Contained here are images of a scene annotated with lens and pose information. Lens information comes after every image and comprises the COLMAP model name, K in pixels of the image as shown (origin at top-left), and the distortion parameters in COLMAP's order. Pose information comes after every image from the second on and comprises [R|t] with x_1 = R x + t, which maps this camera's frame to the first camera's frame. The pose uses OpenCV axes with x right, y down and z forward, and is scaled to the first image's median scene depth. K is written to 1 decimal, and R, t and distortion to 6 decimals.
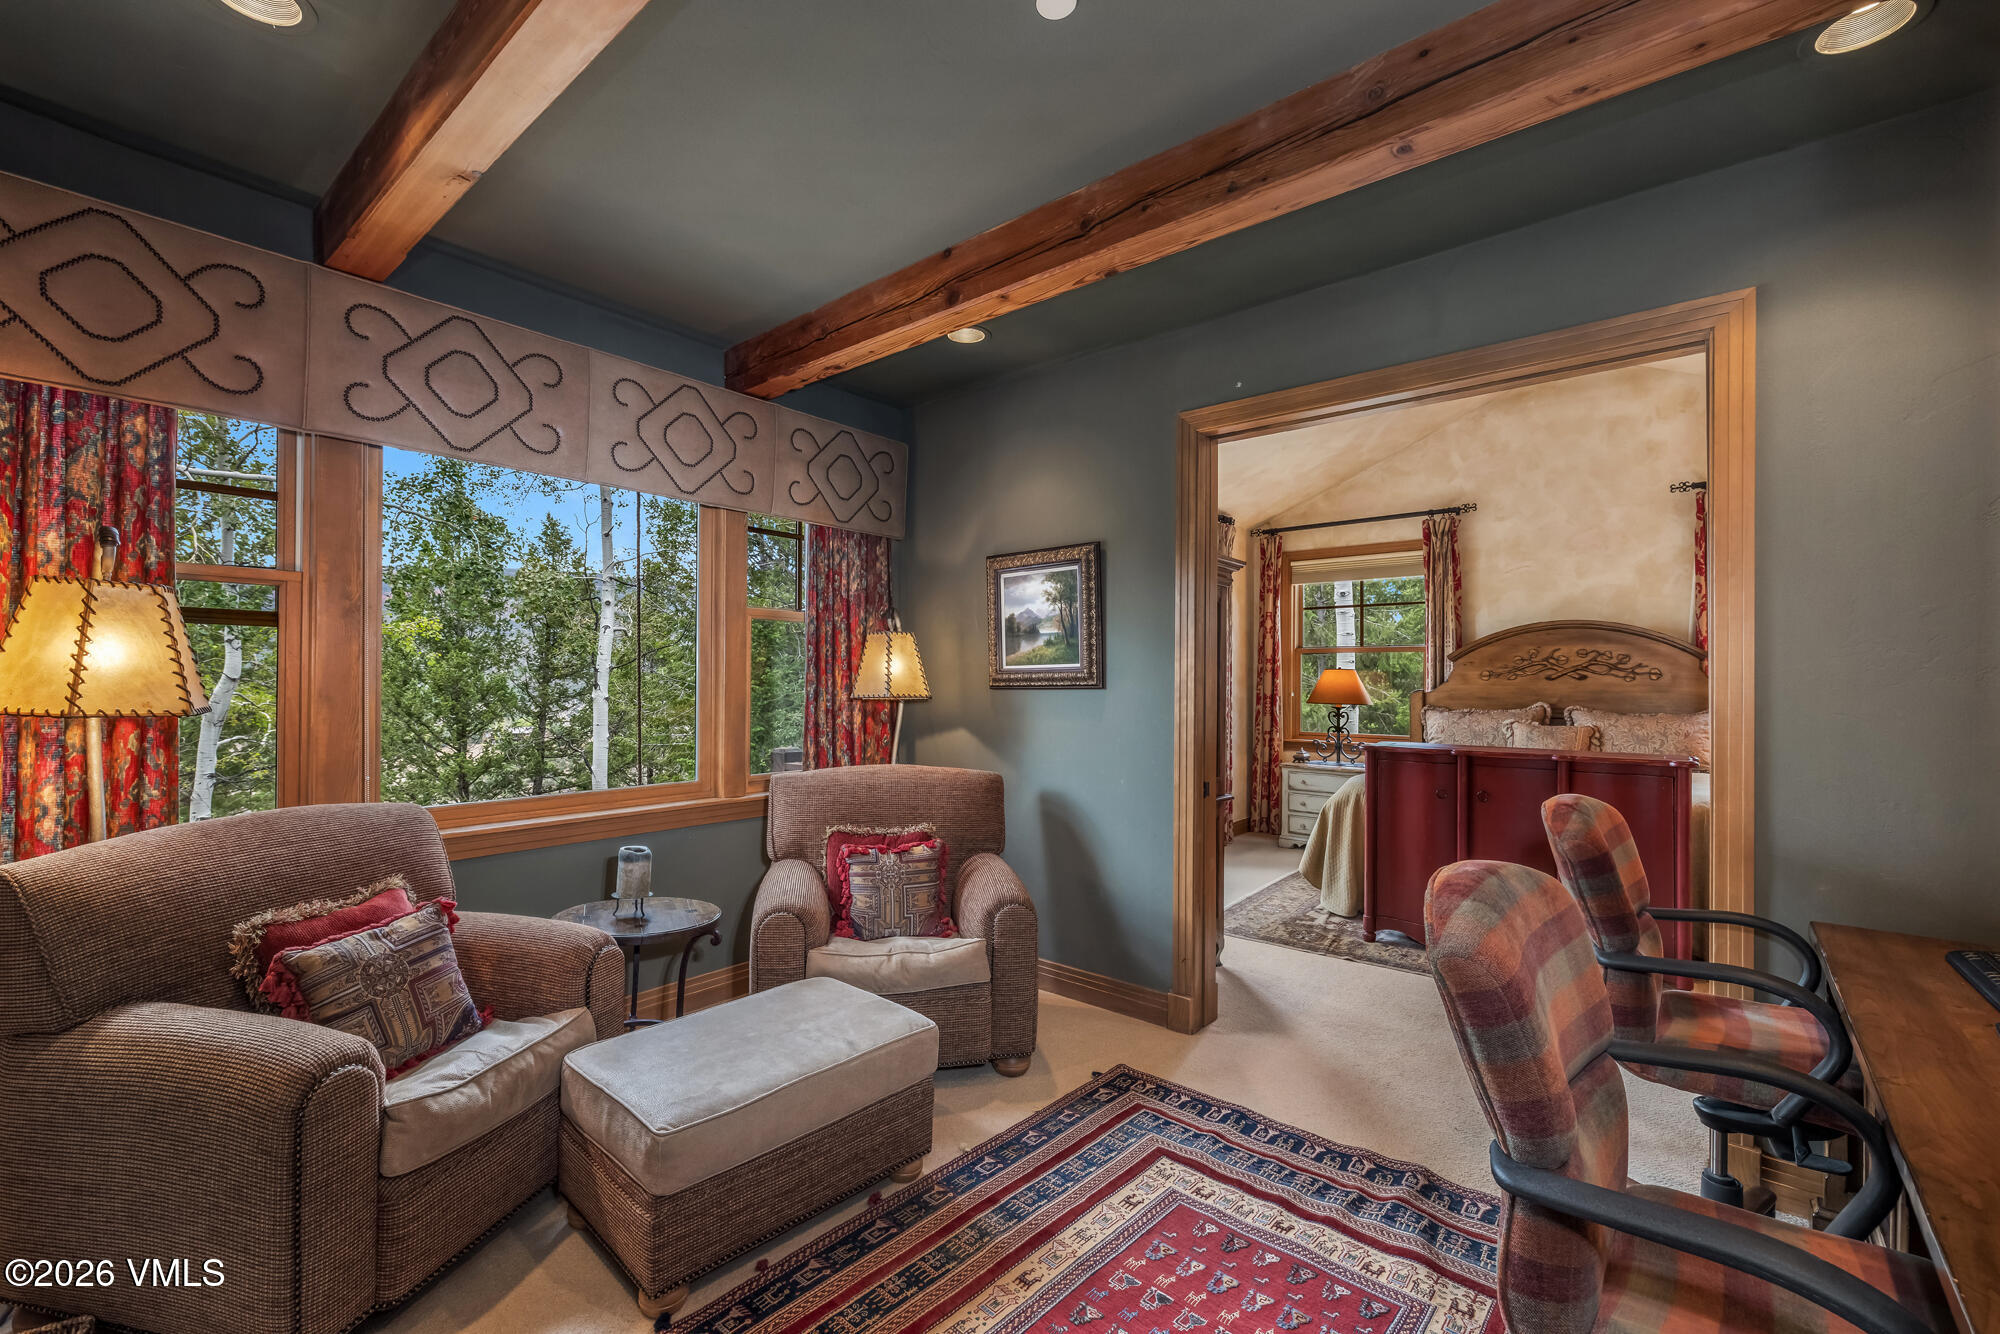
lens RADIAL K [[837.4, 0, 1006.6], [0, 837.4, 670.9], [0, 0, 1]] dist [-0.001118, 0.000012]
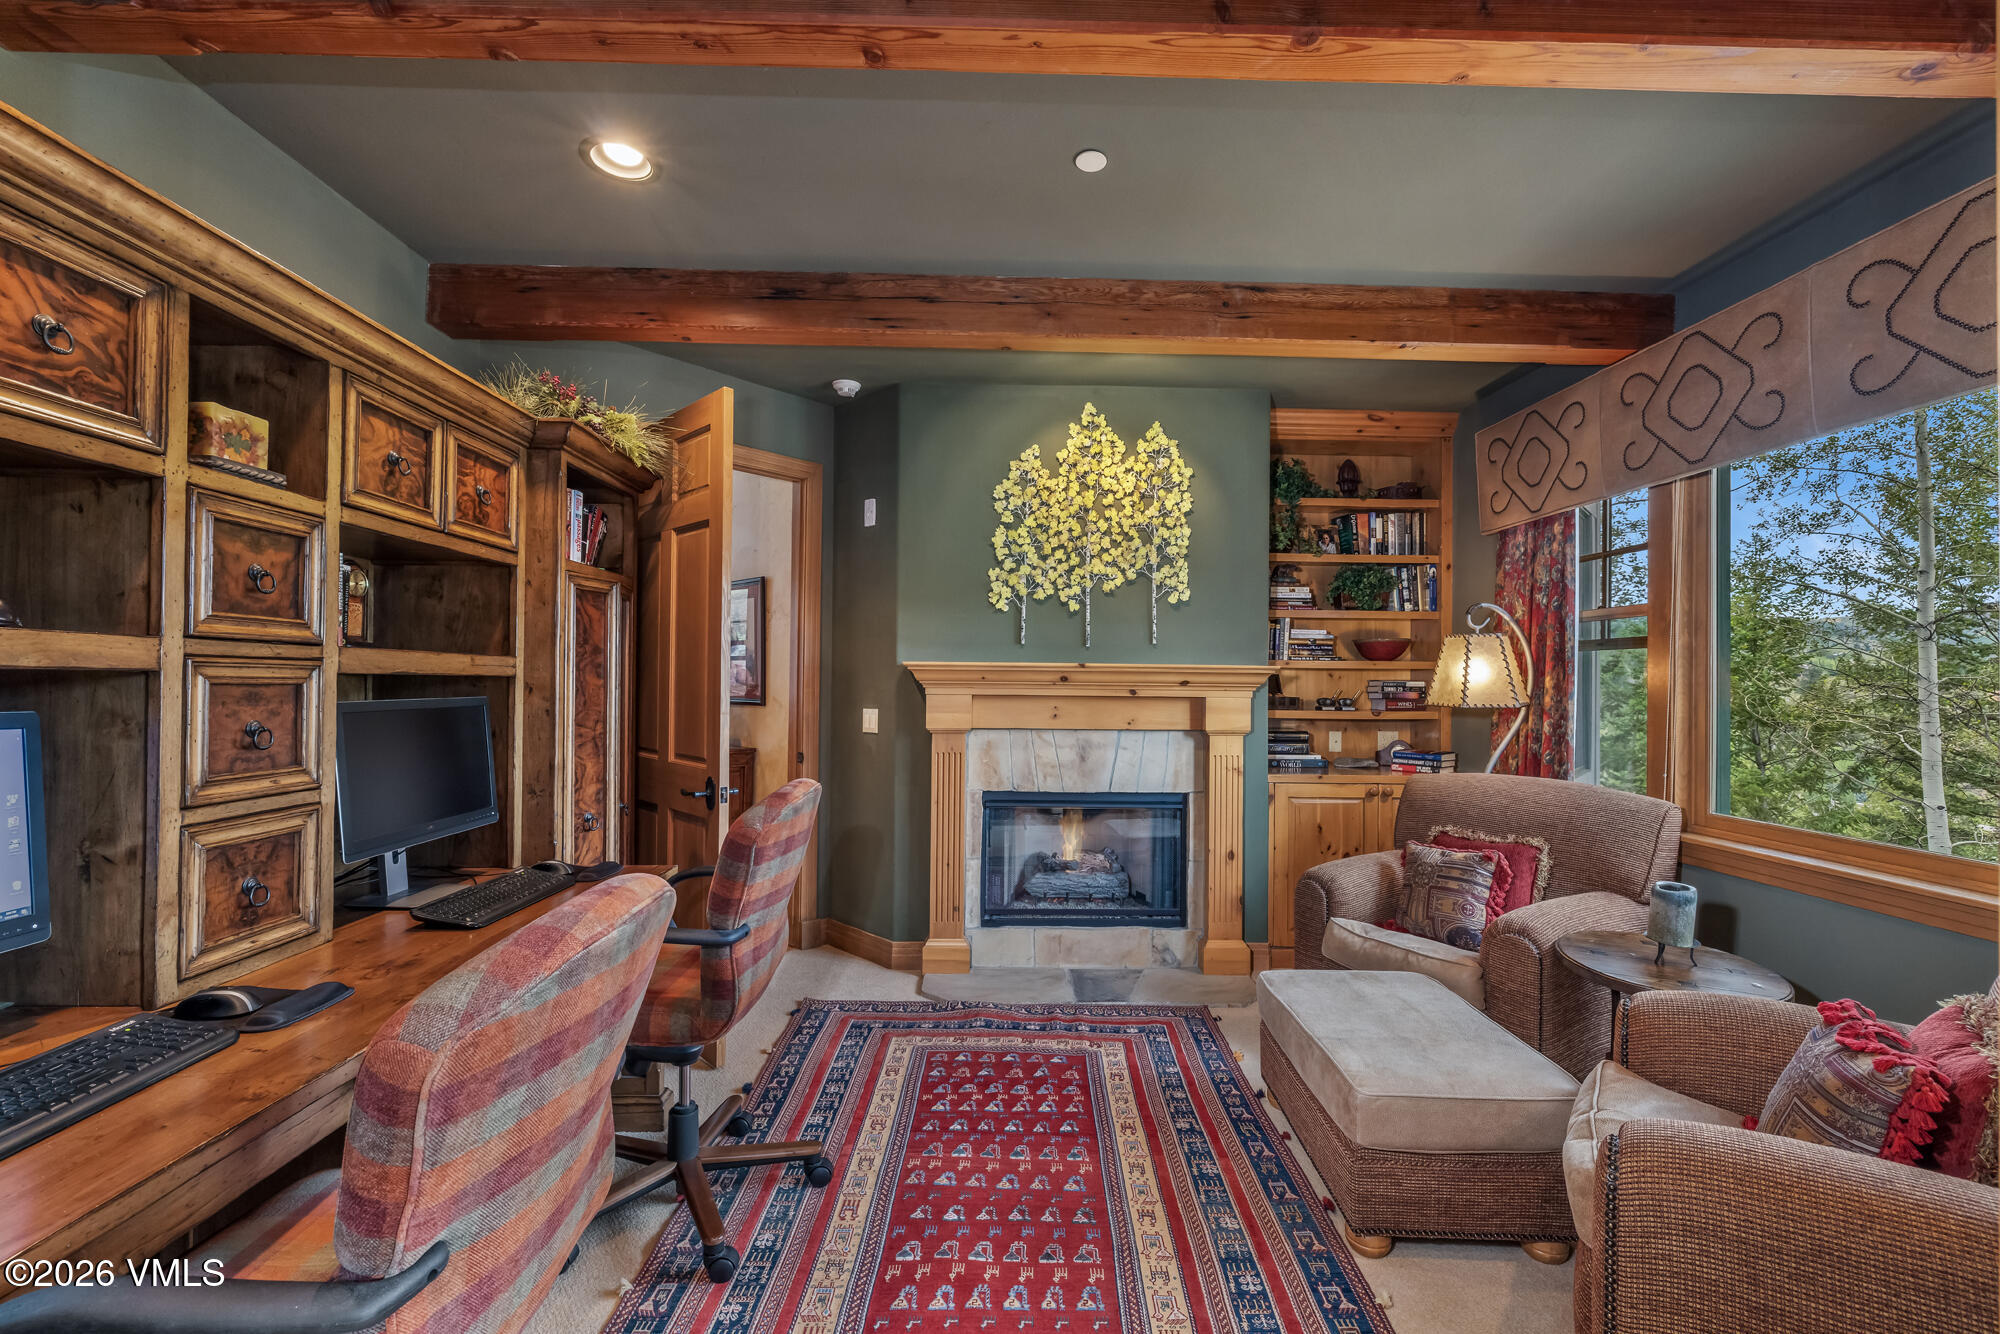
lens RADIAL K [[837.4, 0, 992.7], [0, 837.4, 670.6], [0, 0, 1]] dist [-0.001118, 0.000012]
pose [[-0.758295, -0.023508, -0.651488, 0.905377], [-0.013026, 0.999696, -0.020911, 0.024794], [0.651781, -0.007371, -0.758371, 1.682196]]
